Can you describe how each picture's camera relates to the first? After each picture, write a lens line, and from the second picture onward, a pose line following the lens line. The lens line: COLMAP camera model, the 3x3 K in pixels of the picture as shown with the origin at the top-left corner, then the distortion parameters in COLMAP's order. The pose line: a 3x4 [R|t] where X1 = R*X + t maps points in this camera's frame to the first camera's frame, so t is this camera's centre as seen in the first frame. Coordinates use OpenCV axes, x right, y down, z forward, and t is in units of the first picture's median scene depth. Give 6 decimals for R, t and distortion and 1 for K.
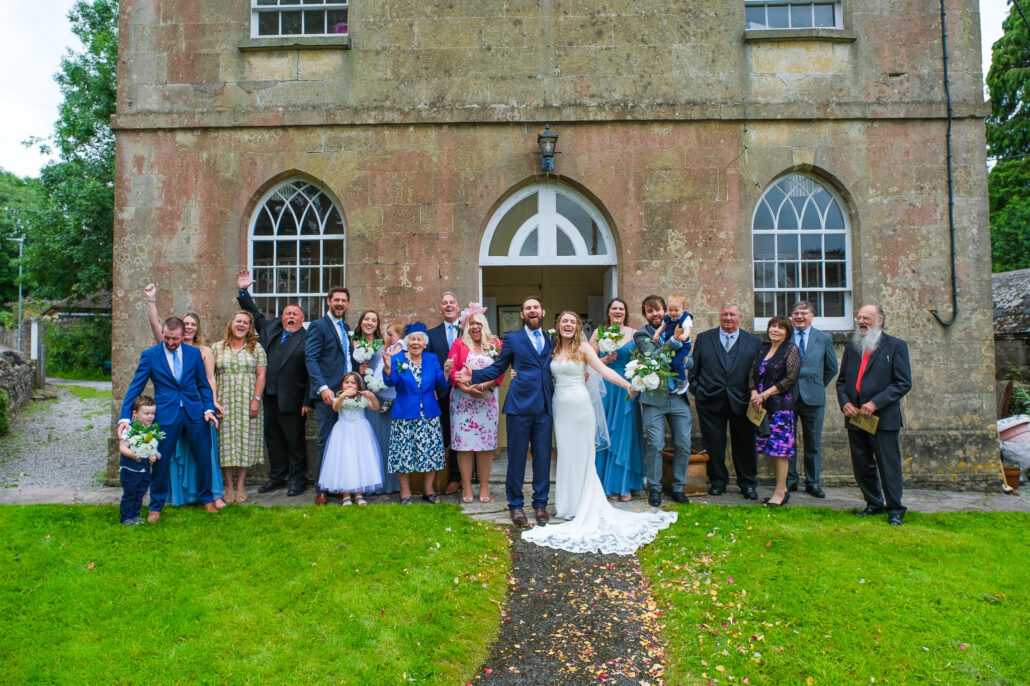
lens RADIAL K [[693.4, 0, 509.8], [0, 693.4, 342.4], [0, 0, 1]] dist [-0.024875, 0.007972]
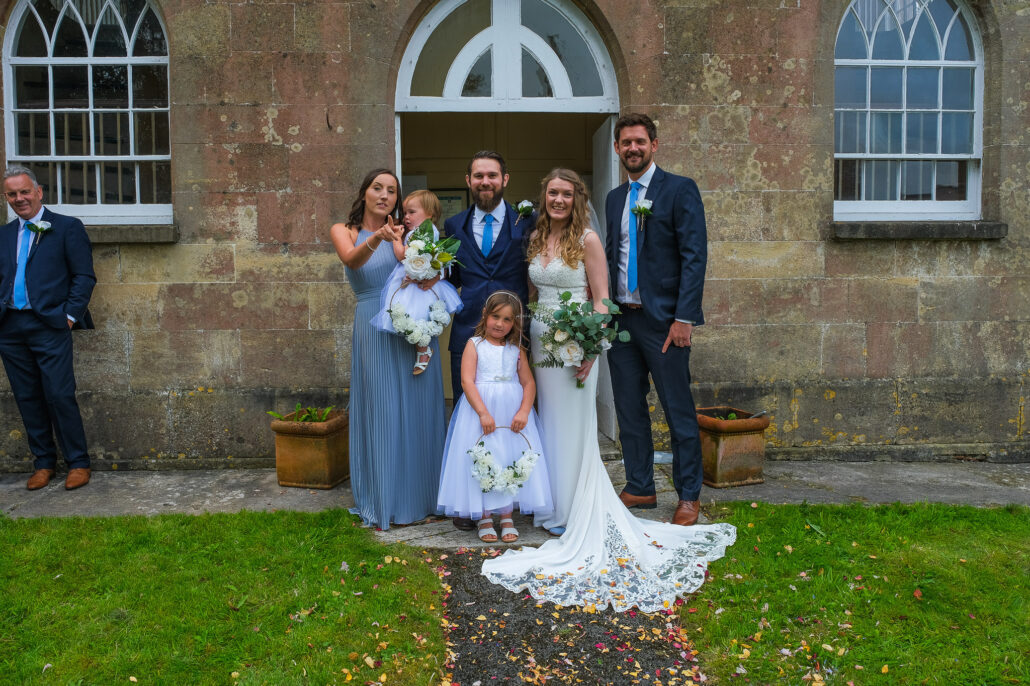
lens RADIAL K [[806.7, 0, 510.1], [0, 806.7, 335.8], [0, 0, 1]] dist [-0.025684, 0.006449]
pose [[0.997469, -0.005493, 0.070893, 0.005427], [-0.001141, 0.995646, 0.093210, 0.020362], [-0.071096, -0.093055, 0.993119, 0.279973]]
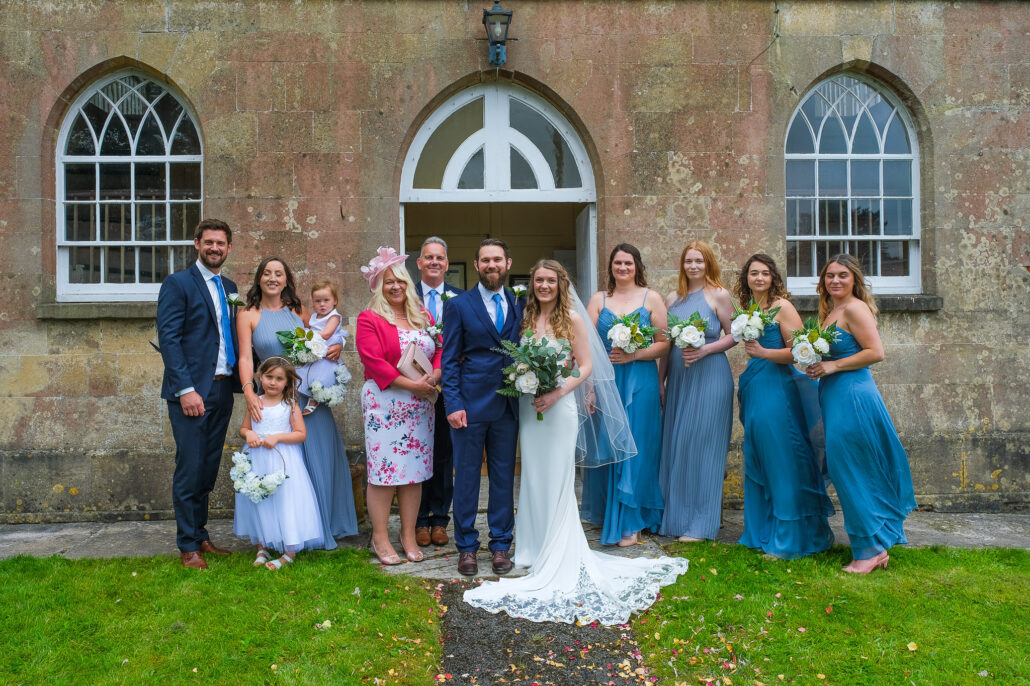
lens RADIAL K [[849.8, 0, 509.5], [0, 849.8, 342.5], [0, 0, 1]] dist [0.000837, -0.003557]
pose [[0.997847, -0.004189, 0.065455, 0.009679], [0.002449, 0.999642, 0.026642, 0.008111], [-0.065543, -0.026424, 0.997500, 0.140763]]
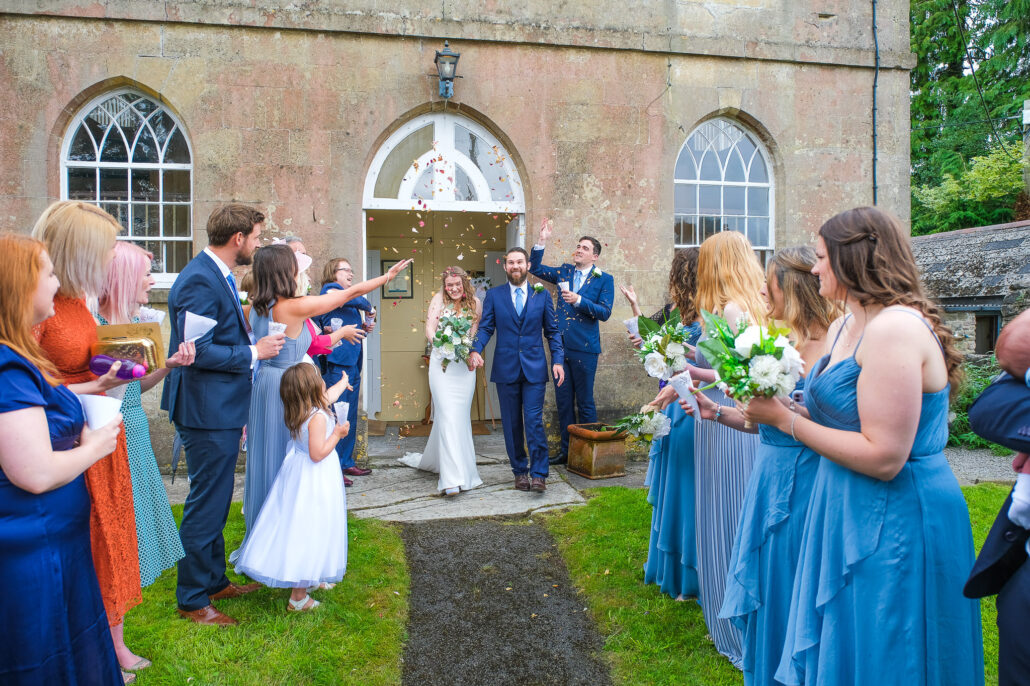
lens RADIAL K [[693.4, 0, 510.5], [0, 693.4, 341.5], [0, 0, 1]] dist [-0.024875, 0.007972]
pose [[0.984134, 0.002163, 0.177415, -0.016973], [-0.010878, 0.998780, 0.048164, 0.007231], [-0.177094, -0.049330, 0.982957, 0.145747]]
